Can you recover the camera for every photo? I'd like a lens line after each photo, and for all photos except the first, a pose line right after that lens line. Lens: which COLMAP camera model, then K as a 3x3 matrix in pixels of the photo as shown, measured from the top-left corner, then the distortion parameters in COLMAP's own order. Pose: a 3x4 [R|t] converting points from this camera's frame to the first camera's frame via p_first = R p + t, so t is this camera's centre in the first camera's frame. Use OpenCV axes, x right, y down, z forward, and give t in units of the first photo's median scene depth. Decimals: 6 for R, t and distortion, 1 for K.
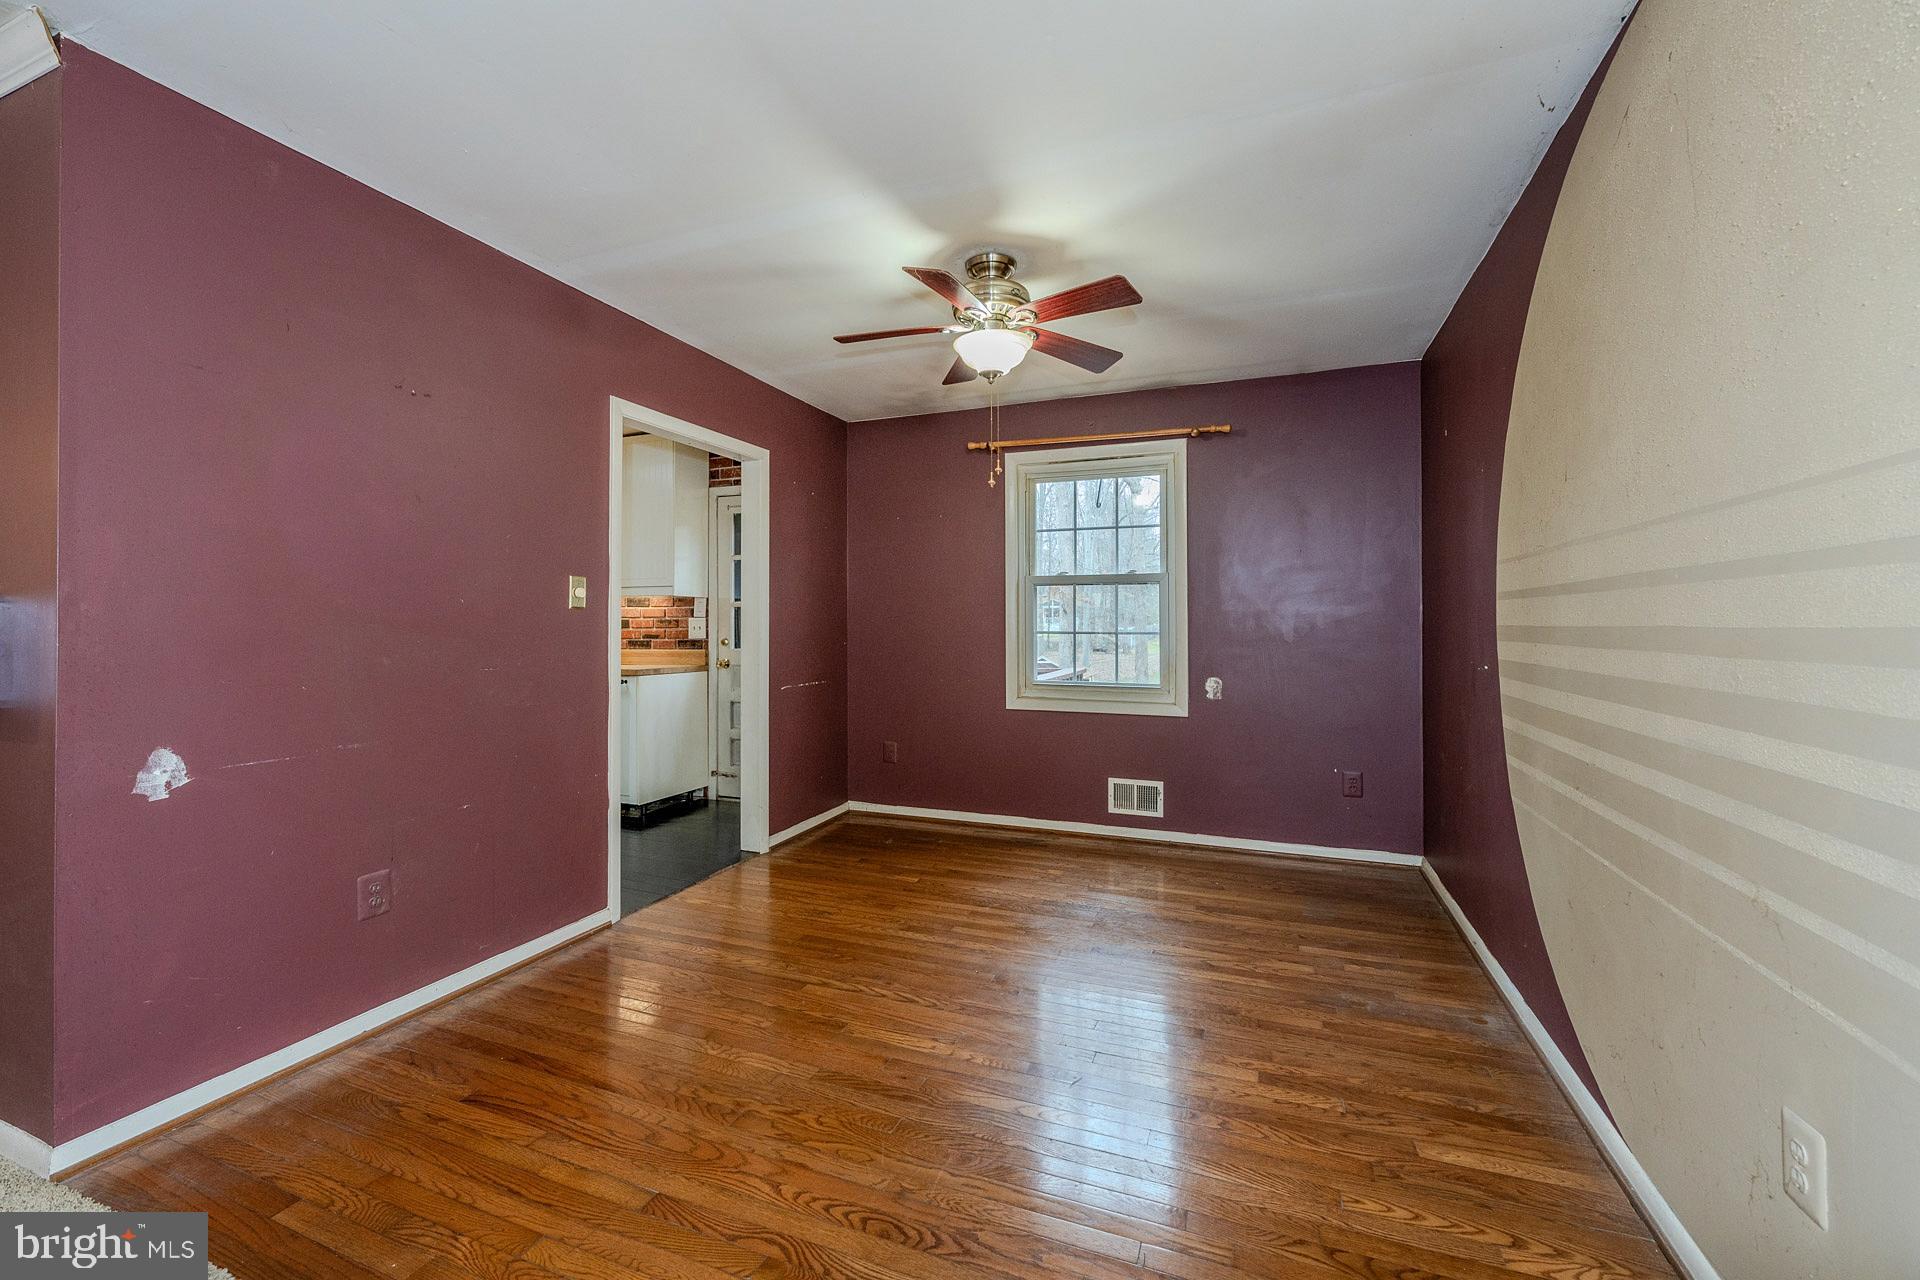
lens RADIAL K [[759.1, 0, 962.6], [0, 759.1, 626.6], [0, 0, 1]] dist [0.001674, 0.000126]
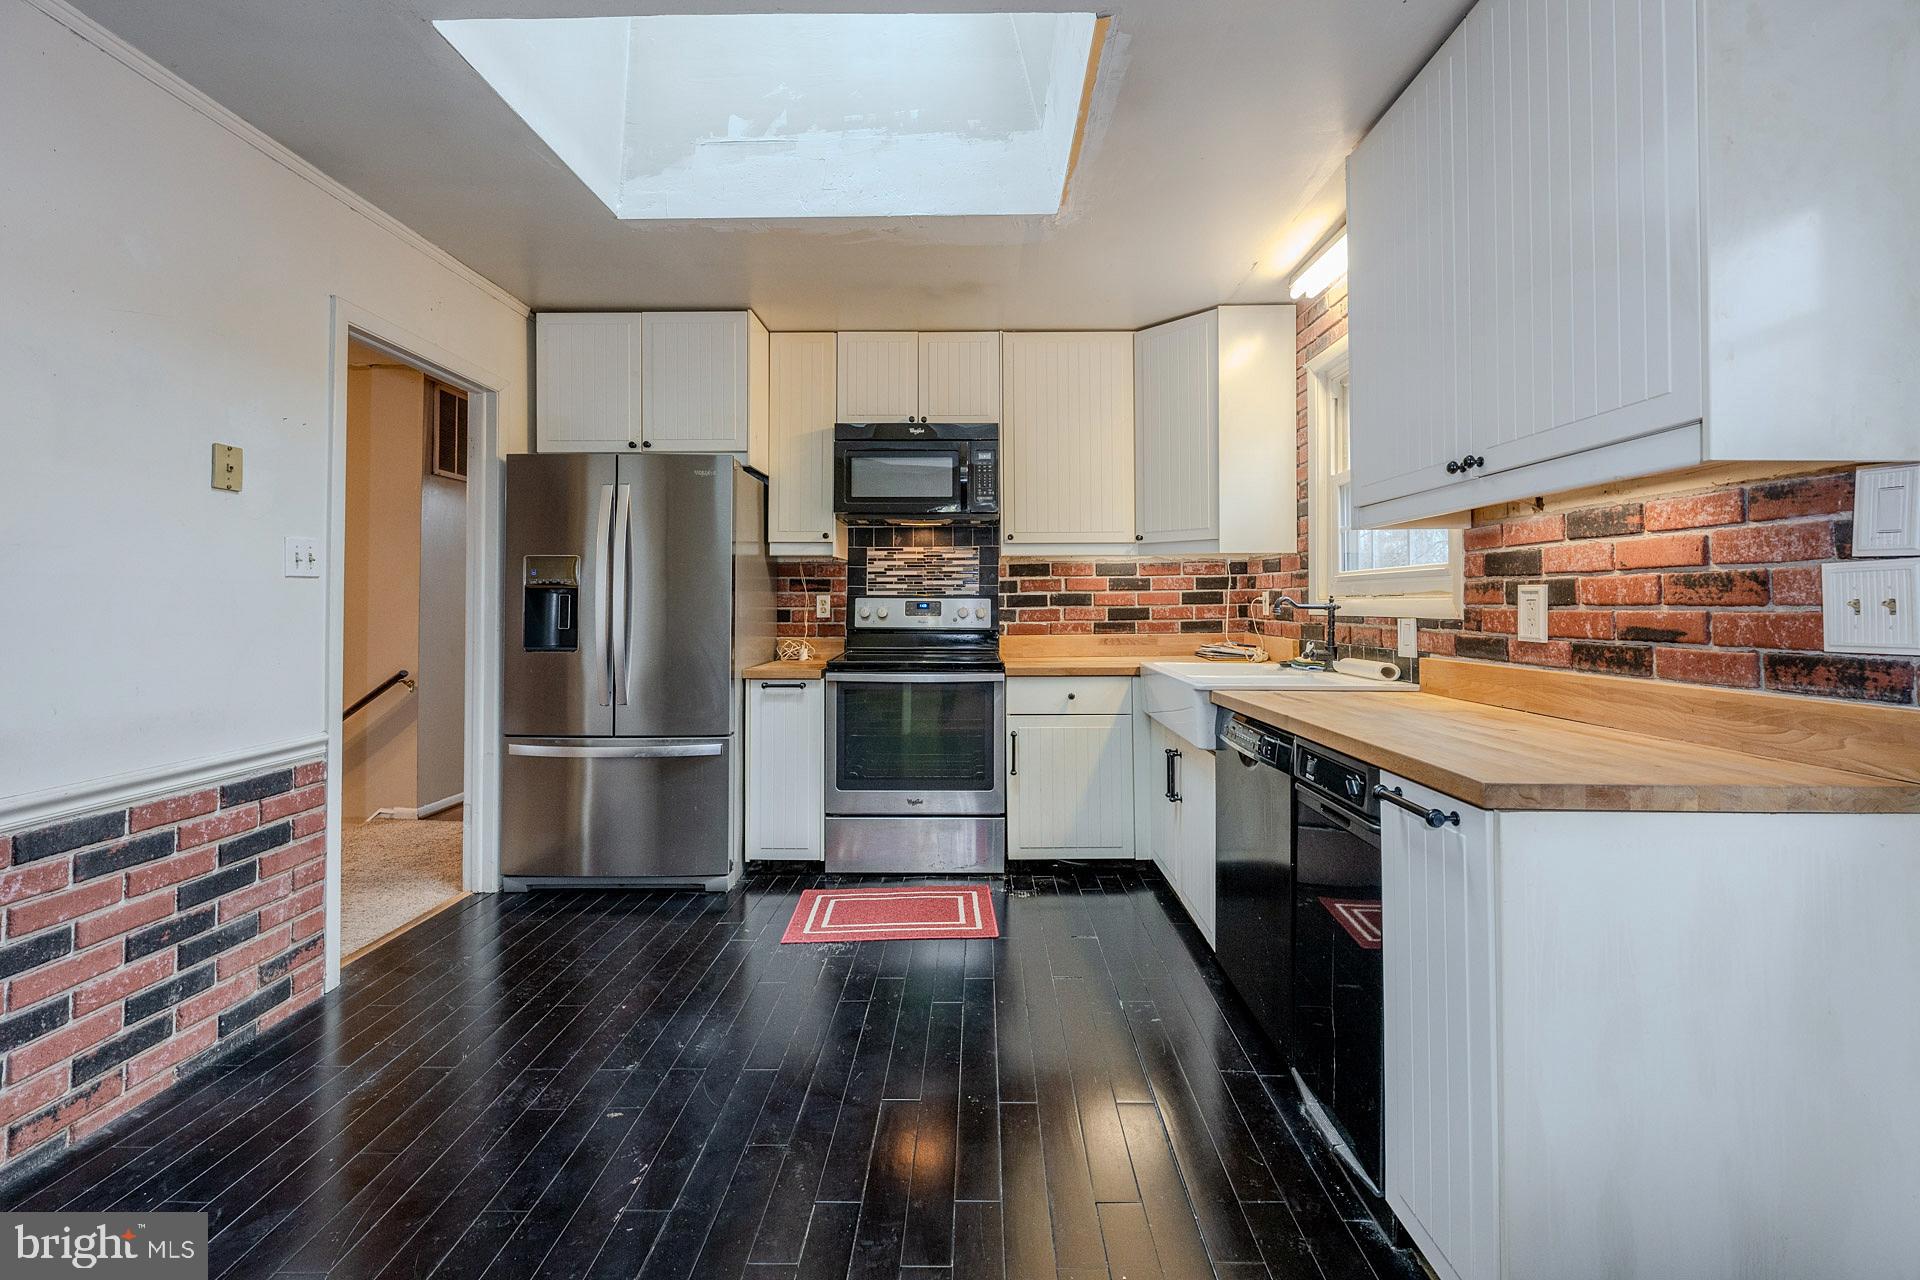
lens RADIAL K [[759.1, 0, 989.5], [0, 759.1, 594.6], [0, 0, 1]] dist [0.001674, 0.000126]
pose [[0.348724, -0.009624, -0.937176, -0.228158], [-0.005803, 0.999906, -0.012427, 0.002849], [0.937208, 0.009772, 0.348635, 0.669730]]
